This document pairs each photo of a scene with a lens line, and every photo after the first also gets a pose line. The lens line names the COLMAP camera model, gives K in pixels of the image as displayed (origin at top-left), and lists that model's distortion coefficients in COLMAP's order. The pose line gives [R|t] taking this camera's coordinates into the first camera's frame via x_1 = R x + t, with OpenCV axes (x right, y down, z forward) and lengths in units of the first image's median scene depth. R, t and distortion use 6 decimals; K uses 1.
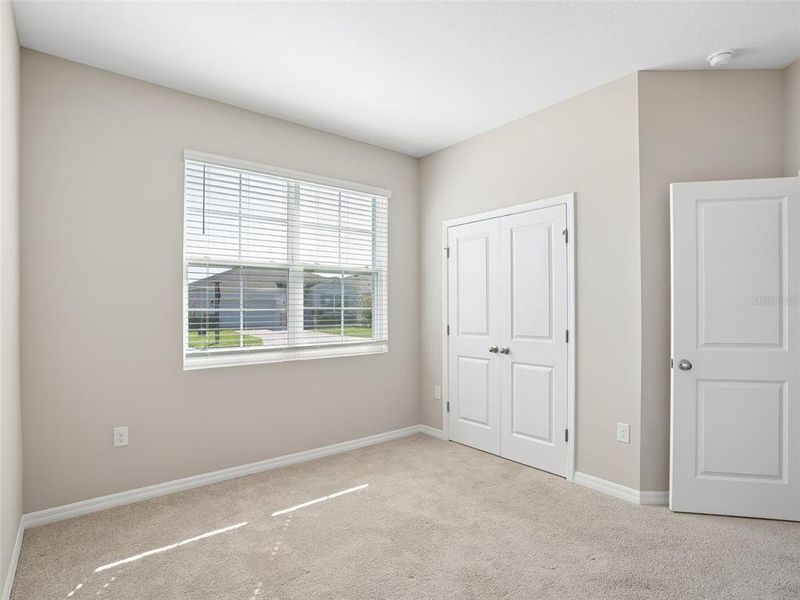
lens RADIAL K [[418.5, 0, 404.2], [0, 418.5, 302.2], [0, 0, 1]] dist [-0.075163, 0.030123]
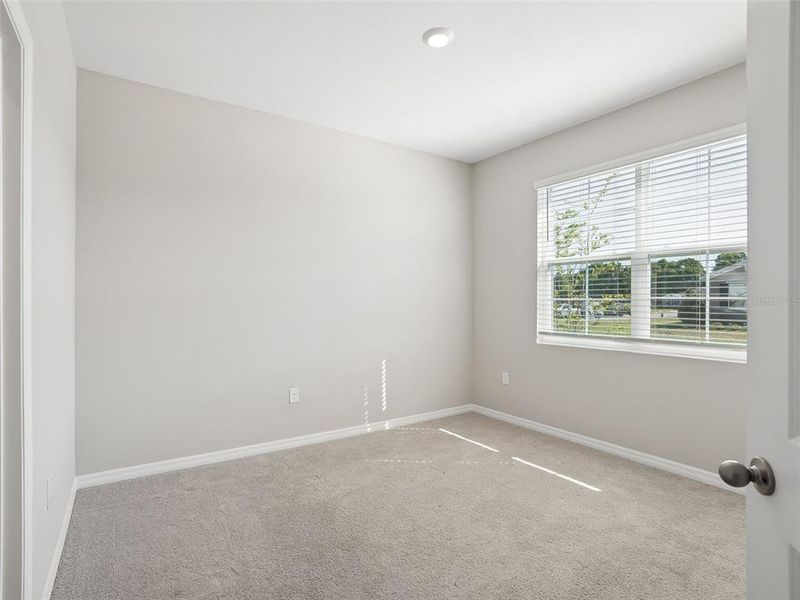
lens RADIAL K [[418.5, 0, 404.2], [0, 418.5, 302.2], [0, 0, 1]] dist [-0.075163, 0.030123]
pose [[-0.086587, 0.009930, -0.996195, 0.844632], [0.018441, 0.999795, 0.008363, 0.006924], [0.996074, -0.017647, -0.086753, 0.648006]]
